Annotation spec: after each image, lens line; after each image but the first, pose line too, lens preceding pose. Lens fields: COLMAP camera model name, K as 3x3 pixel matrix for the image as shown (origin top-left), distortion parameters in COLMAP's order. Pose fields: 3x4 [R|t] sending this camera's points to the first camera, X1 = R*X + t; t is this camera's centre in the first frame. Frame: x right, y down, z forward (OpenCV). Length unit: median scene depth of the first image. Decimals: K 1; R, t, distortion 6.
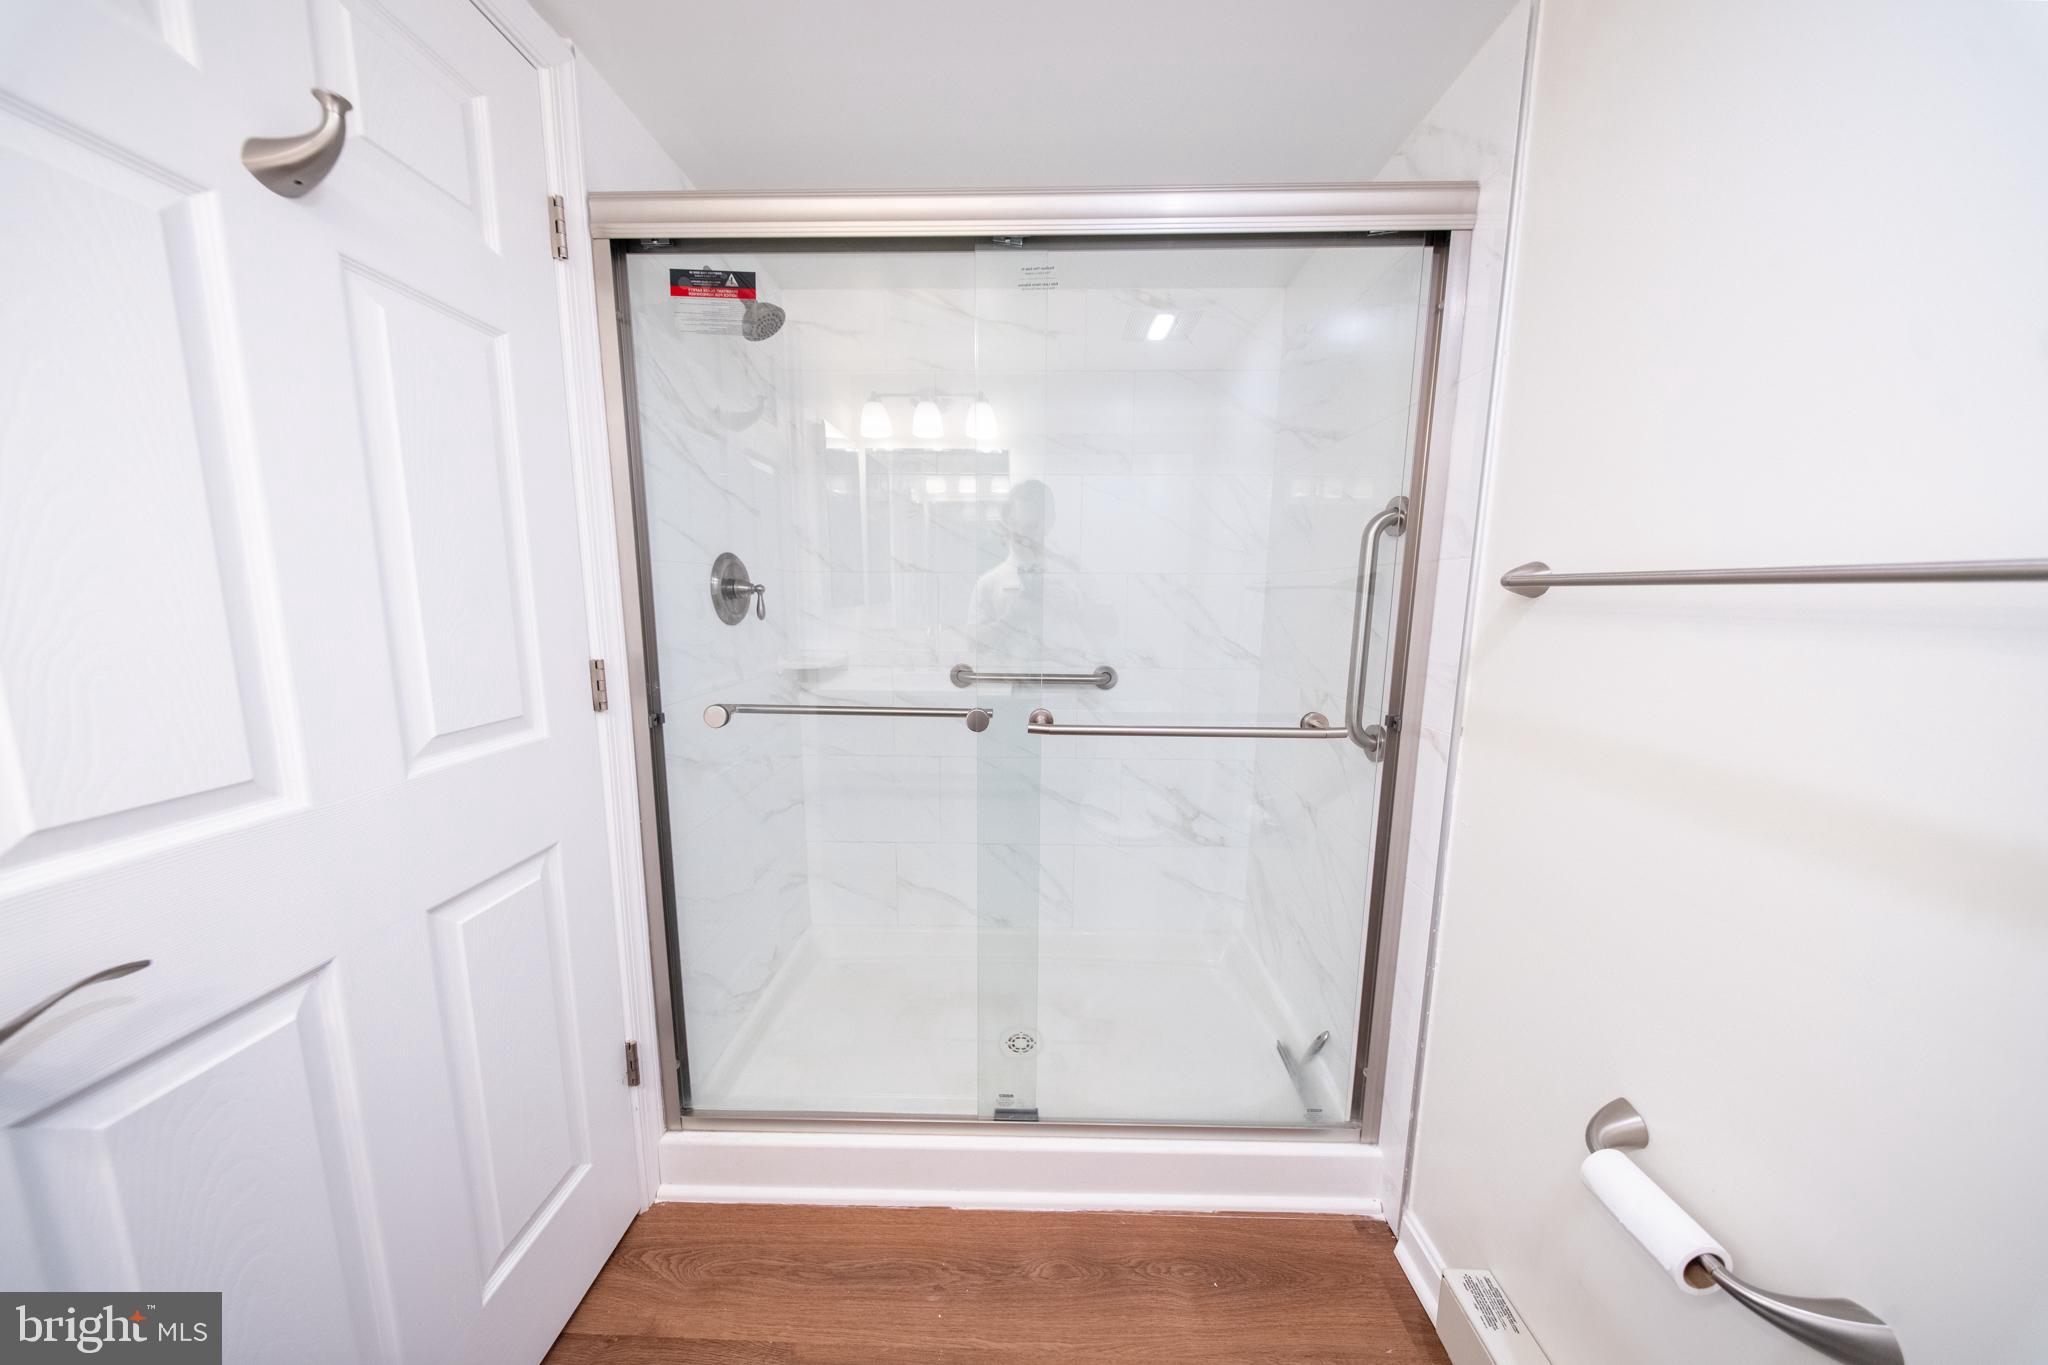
lens RADIAL K [[602.3, 0, 1020.9], [0, 602.3, 672.6], [0, 0, 1]] dist [-0.000725, -0.000154]
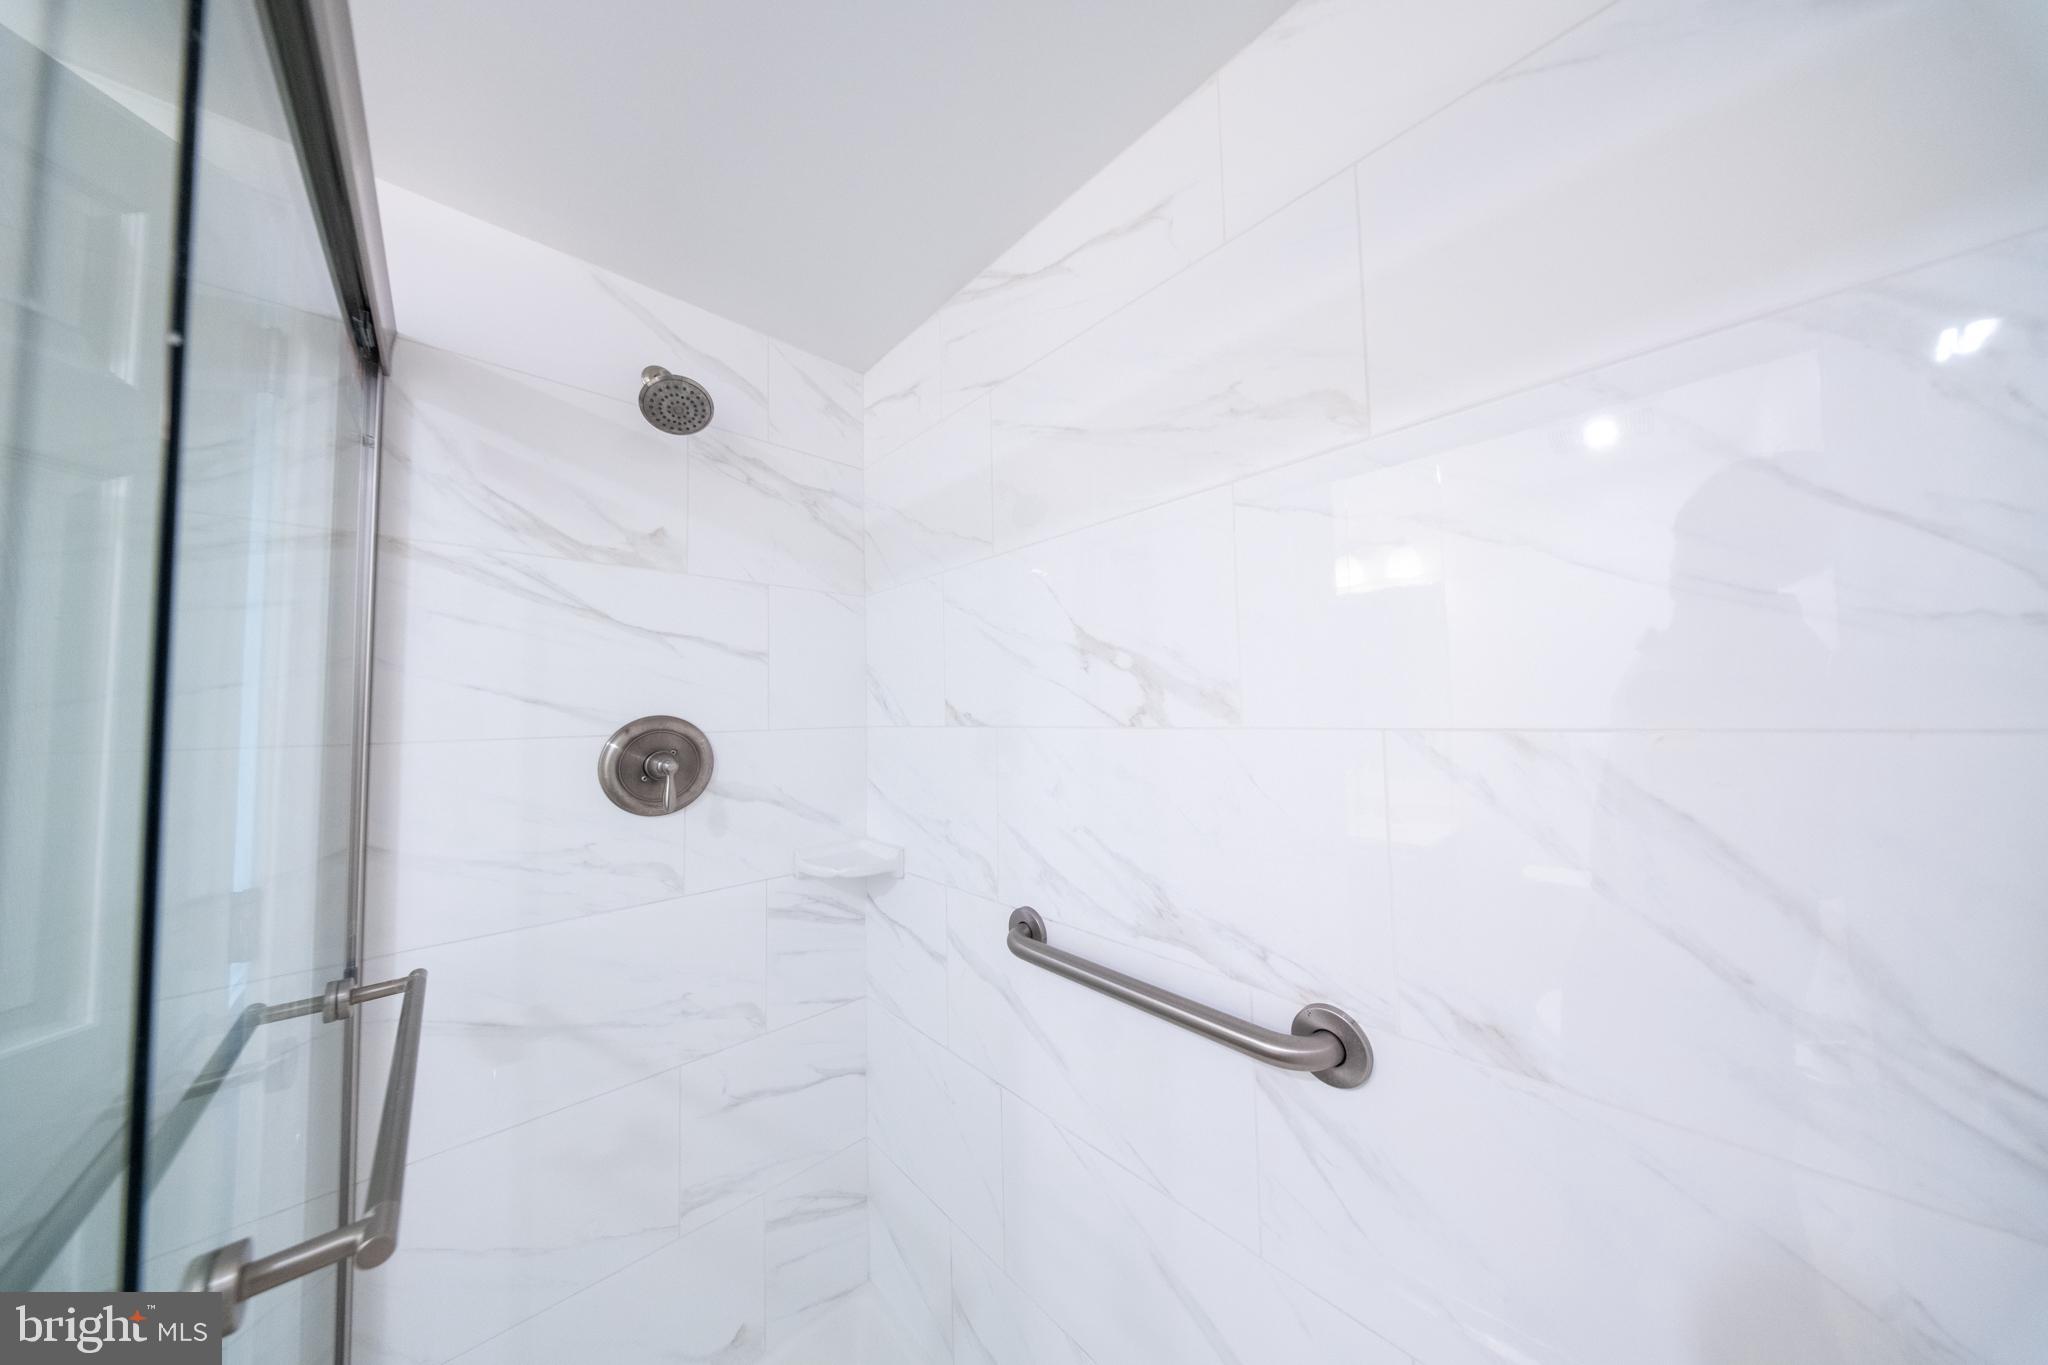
lens RADIAL K [[602.3, 0, 1020.9], [0, 602.3, 672.6], [0, 0, 1]] dist [-0.000725, -0.000154]
pose [[0.695114, -0.065073, -0.715949, 0.385331], [-0.066763, 0.985748, -0.154416, -0.185727], [0.715793, 0.155136, 0.680862, 0.904408]]
